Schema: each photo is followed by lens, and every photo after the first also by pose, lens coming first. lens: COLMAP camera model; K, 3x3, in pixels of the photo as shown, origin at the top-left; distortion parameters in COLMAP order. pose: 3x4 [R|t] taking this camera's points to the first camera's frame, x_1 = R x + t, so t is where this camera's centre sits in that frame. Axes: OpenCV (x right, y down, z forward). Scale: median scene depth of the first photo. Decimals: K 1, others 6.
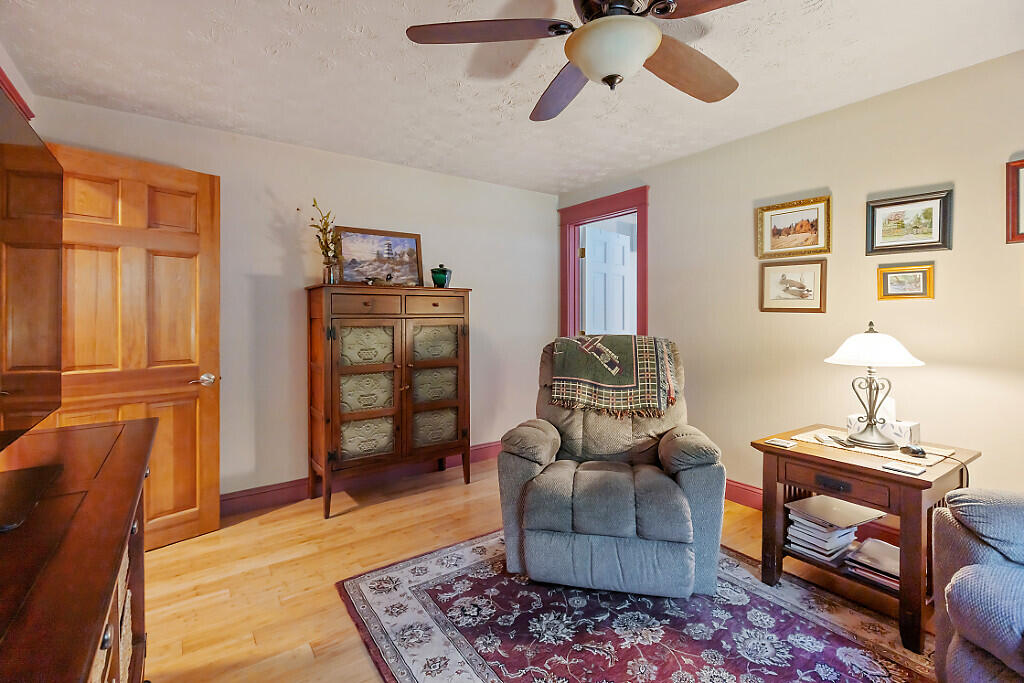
lens RADIAL K [[474.6, 0, 513.8], [0, 474.6, 318.5], [0, 0, 1]] dist [-0.001831, 0.000654]
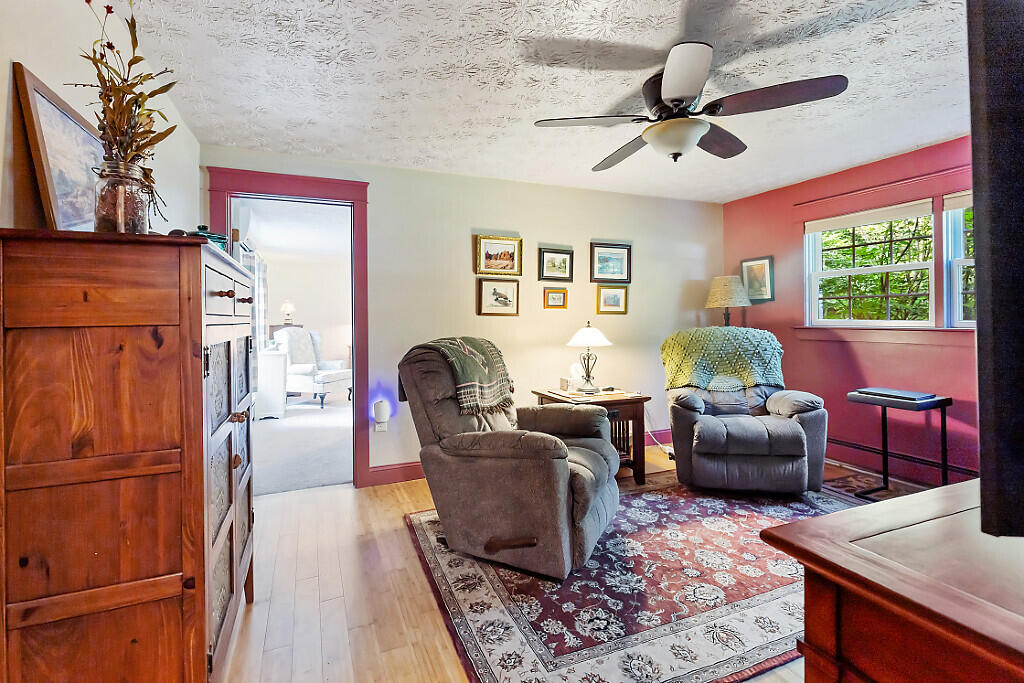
lens RADIAL K [[474.6, 0, 503.0], [0, 474.6, 316.6], [0, 0, 1]] dist [-0.001831, 0.000654]
pose [[0.216609, 0.005811, 0.976241, -0.991293], [0.015564, 0.999835, -0.009404, 0.002390], [-0.976134, 0.017231, 0.216483, 0.901141]]
